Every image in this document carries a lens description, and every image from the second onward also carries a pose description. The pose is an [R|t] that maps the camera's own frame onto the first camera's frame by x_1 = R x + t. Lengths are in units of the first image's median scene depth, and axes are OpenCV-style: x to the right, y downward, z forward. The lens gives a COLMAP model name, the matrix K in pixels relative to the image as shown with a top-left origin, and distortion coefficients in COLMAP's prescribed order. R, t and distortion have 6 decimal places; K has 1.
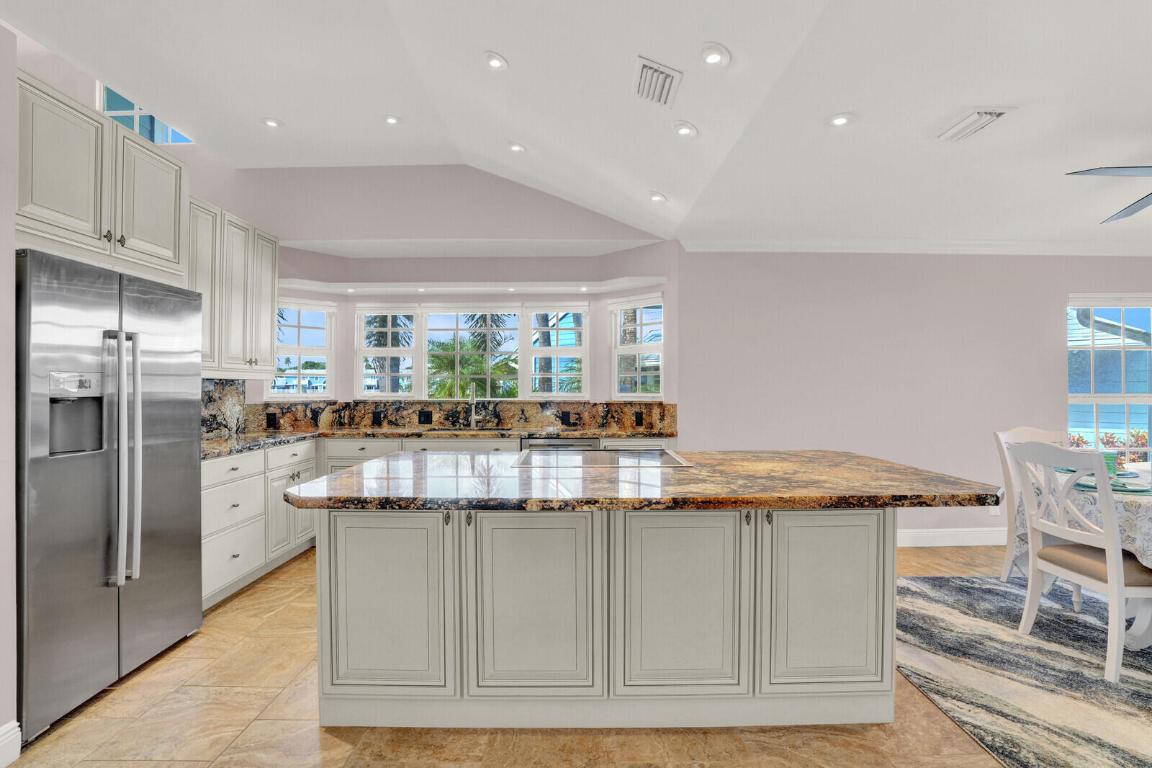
lens RADIAL K [[541.3, 0, 576.0], [0, 541.3, 384.0], [0, 0, 1]] dist [-0.072639, 0.026312]
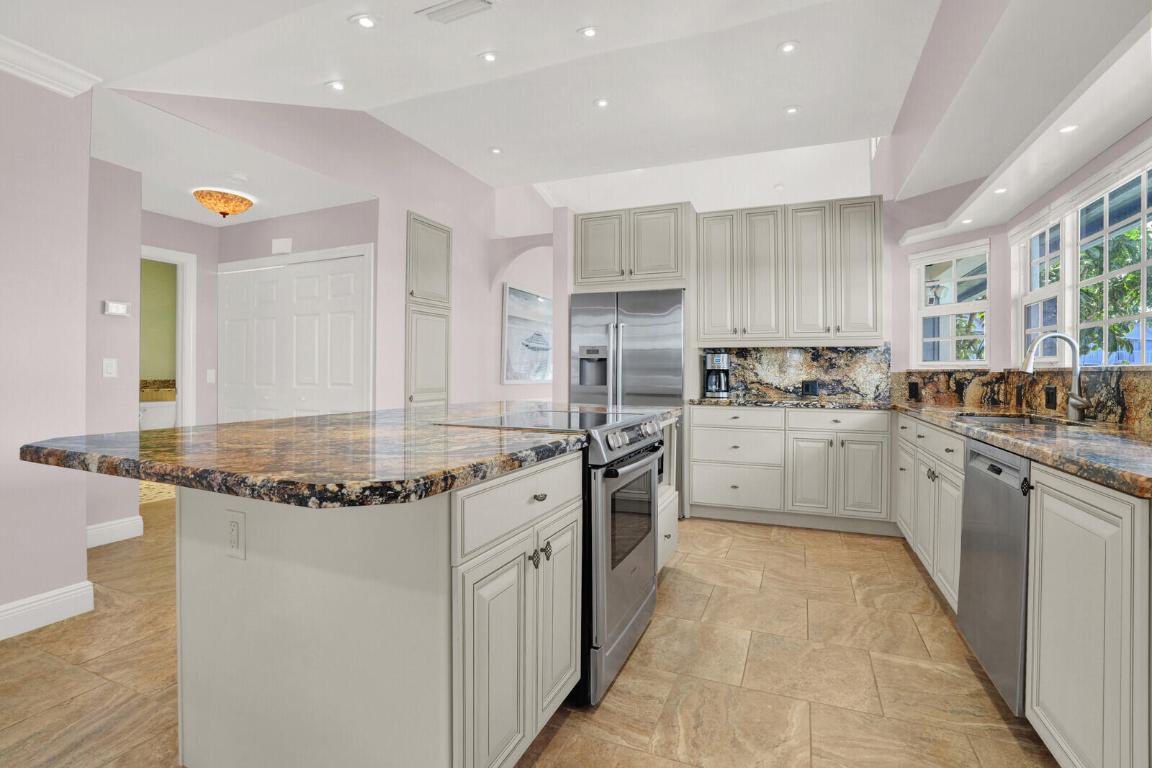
lens RADIAL K [[539.7, 0, 580.7], [0, 539.7, 373.4], [0, 0, 1]] dist [-0.073793, 0.027432]
pose [[-0.382361, 0.000360, -0.924013, 0.471037], [0.001877, 0.999998, -0.000387, 0.038009], [0.924011, -0.001882, -0.382361, 0.800171]]
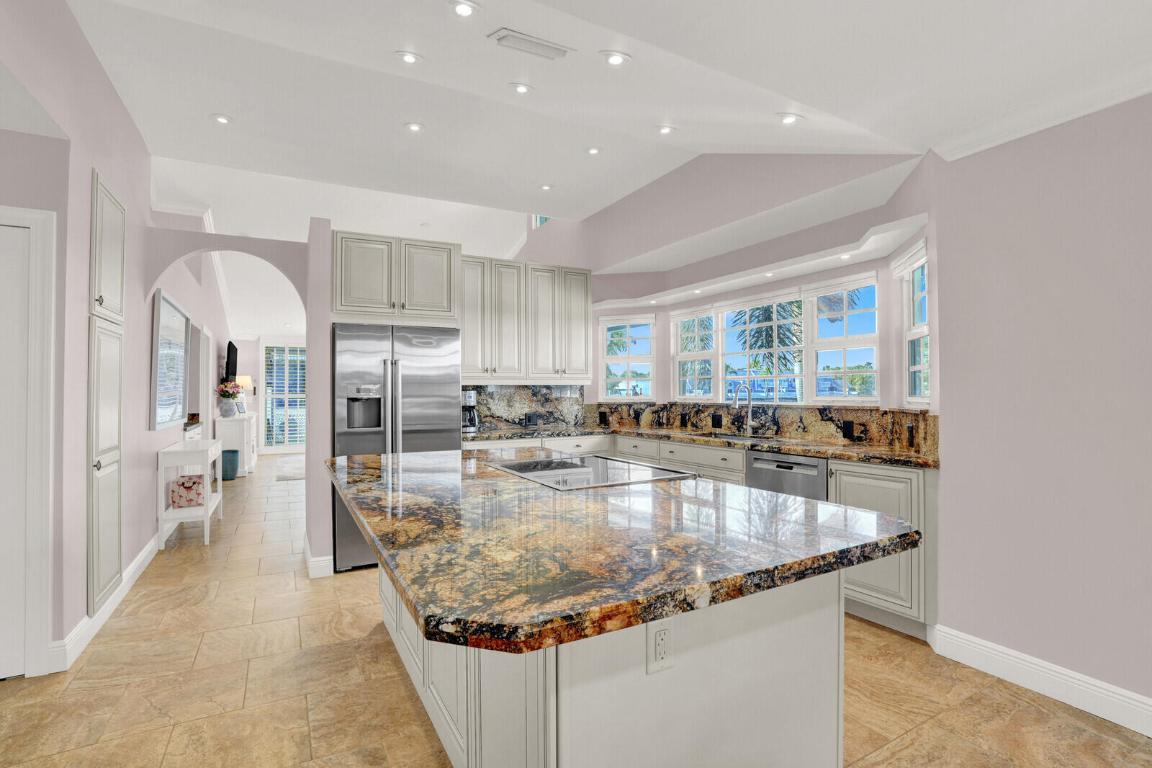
lens RADIAL K [[541.3, 0, 576.0], [0, 541.3, 384.0], [0, 0, 1]] dist [-0.072639, 0.026312]
pose [[0.484694, -0.014948, -0.874556, 0.484033], [0.011897, 0.999874, -0.010496, 0.002621], [0.874603, -0.005318, 0.484811, 0.330294]]
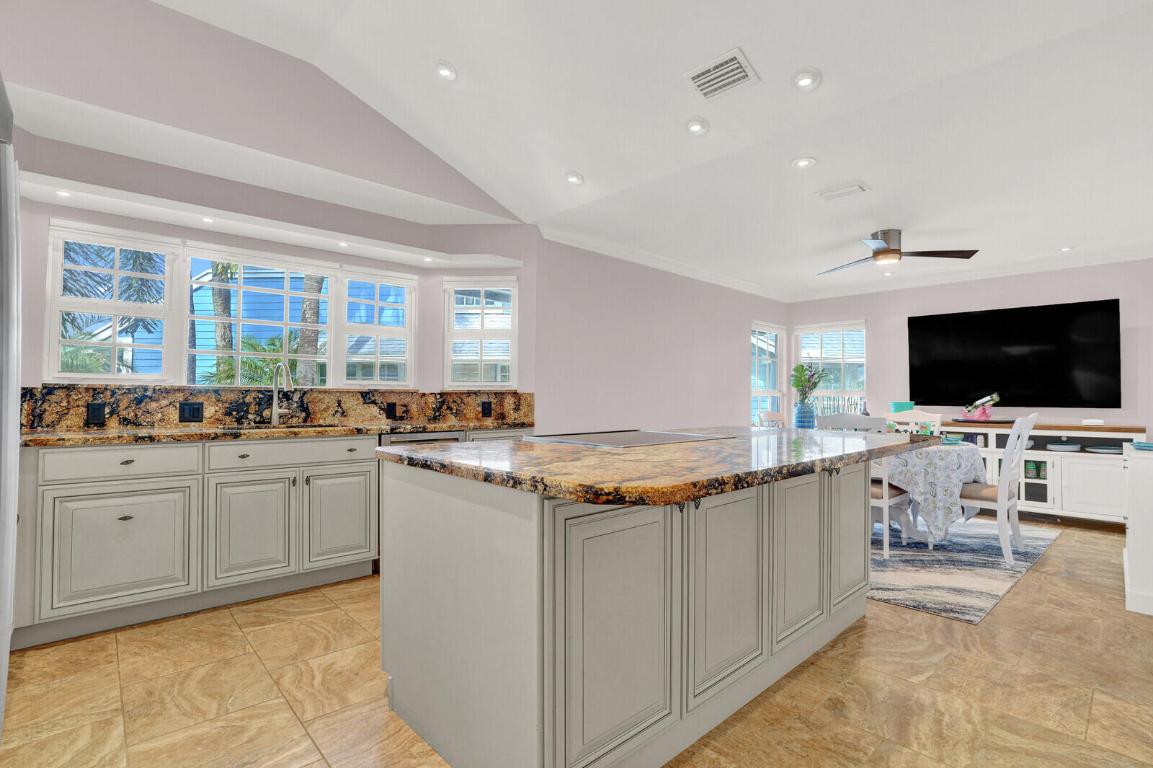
lens RADIAL K [[541.7, 0, 576.5], [0, 541.7, 384.0], [0, 0, 1]] dist [-0.072639, 0.026312]
pose [[0.737472, 0.020736, 0.675059, -0.396259], [-0.011923, 0.999773, -0.017685, 0.035704], [-0.675272, 0.004993, 0.737552, 0.215078]]
